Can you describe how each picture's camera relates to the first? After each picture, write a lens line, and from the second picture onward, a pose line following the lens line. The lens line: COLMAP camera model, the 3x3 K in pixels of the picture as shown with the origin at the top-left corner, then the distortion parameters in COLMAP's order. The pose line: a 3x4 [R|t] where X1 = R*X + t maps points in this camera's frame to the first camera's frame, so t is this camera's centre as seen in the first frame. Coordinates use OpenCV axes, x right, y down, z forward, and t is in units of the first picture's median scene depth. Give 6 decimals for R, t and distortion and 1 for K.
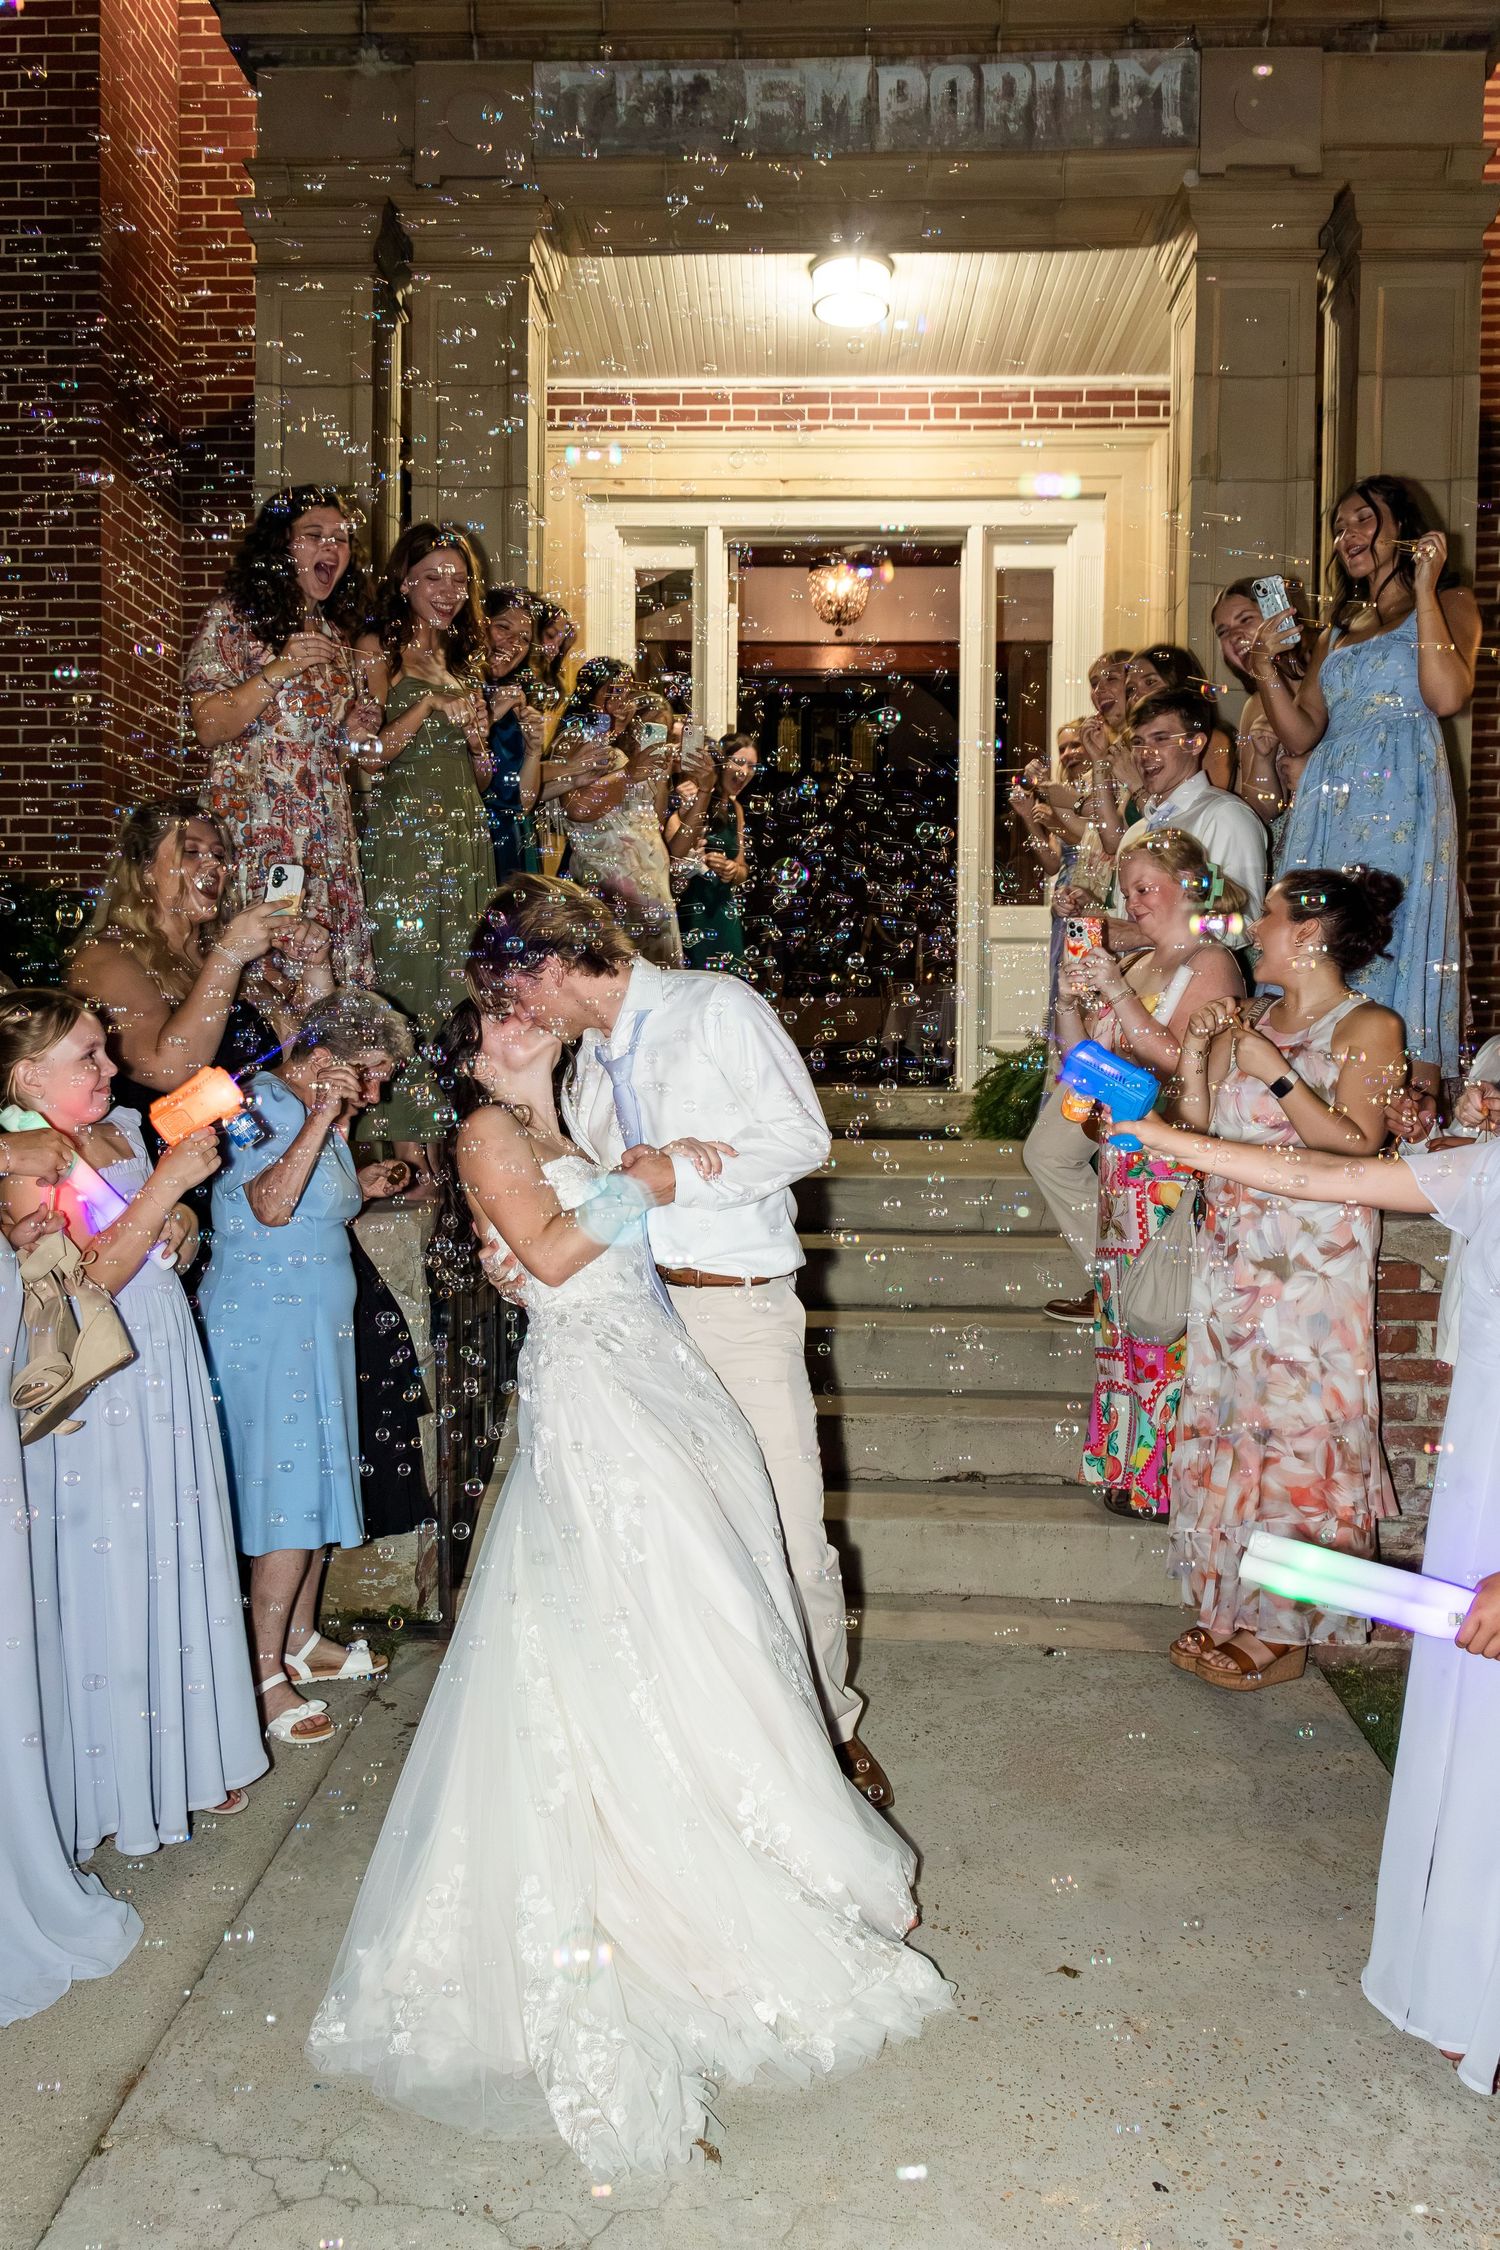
lens RADIAL K [[1831.9, 0, 750.0], [0, 1831.9, 1125.0], [0, 0, 1]] dist [0.002818, 0.004342]
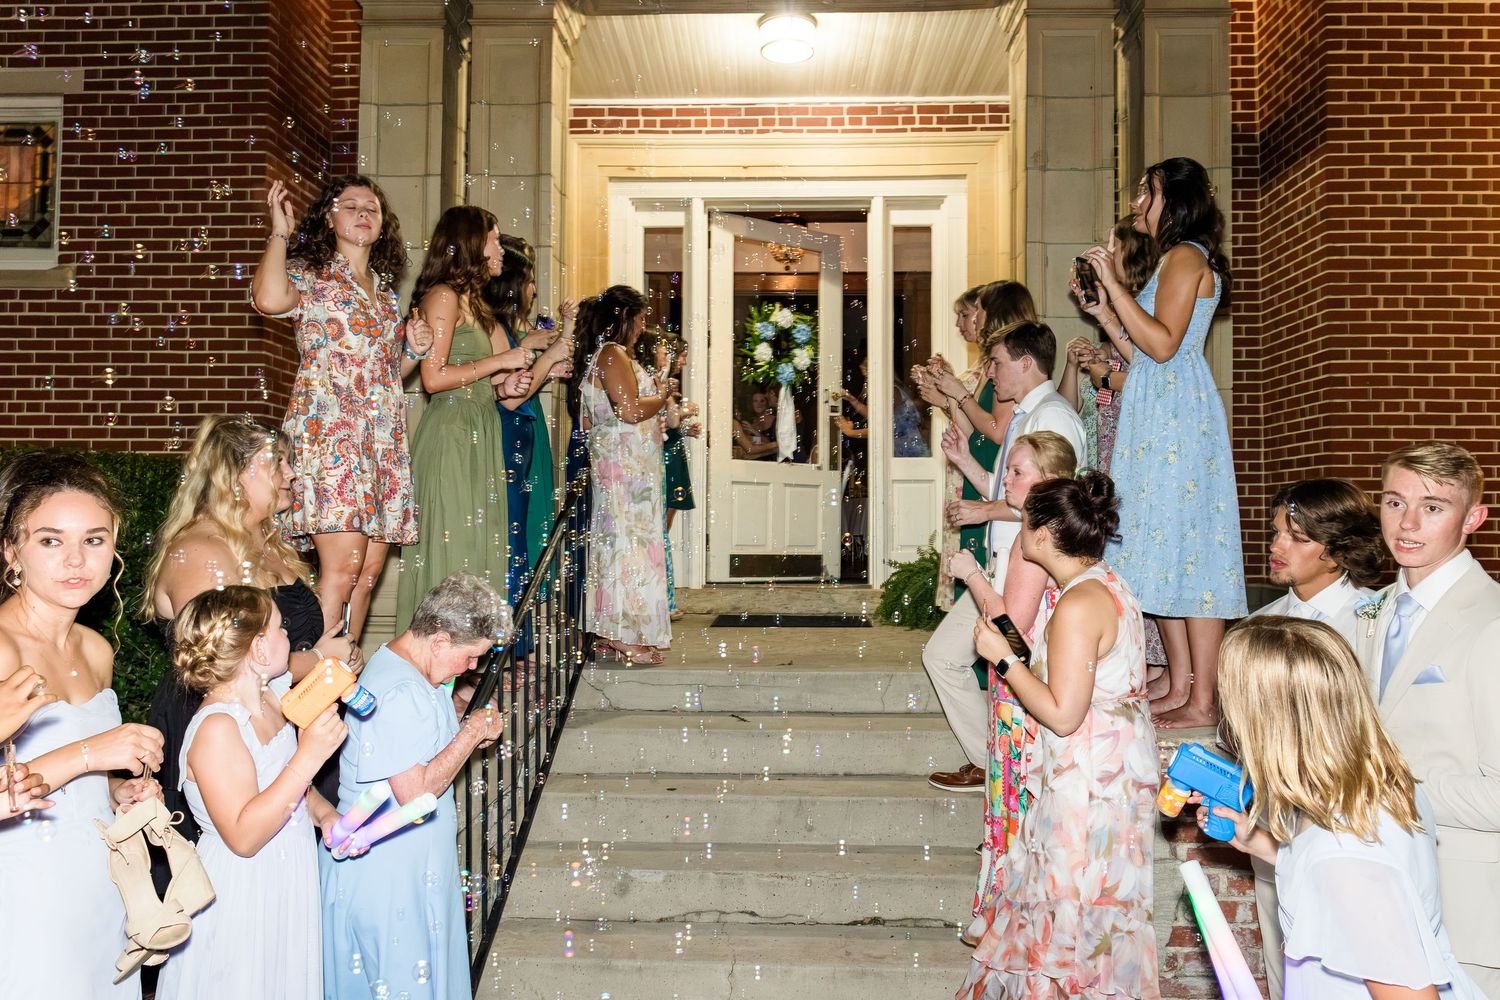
lens RADIAL K [[1174.4, 0, 751.2], [0, 1174.4, 484.3], [0, 0, 1]] dist [-0.002688, -0.002356]
pose [[0.999988, -0.004474, 0.001986, 0.020880], [0.004602, 0.997548, -0.069829, -0.036602], [-0.001669, 0.069837, 0.997557, 0.091894]]
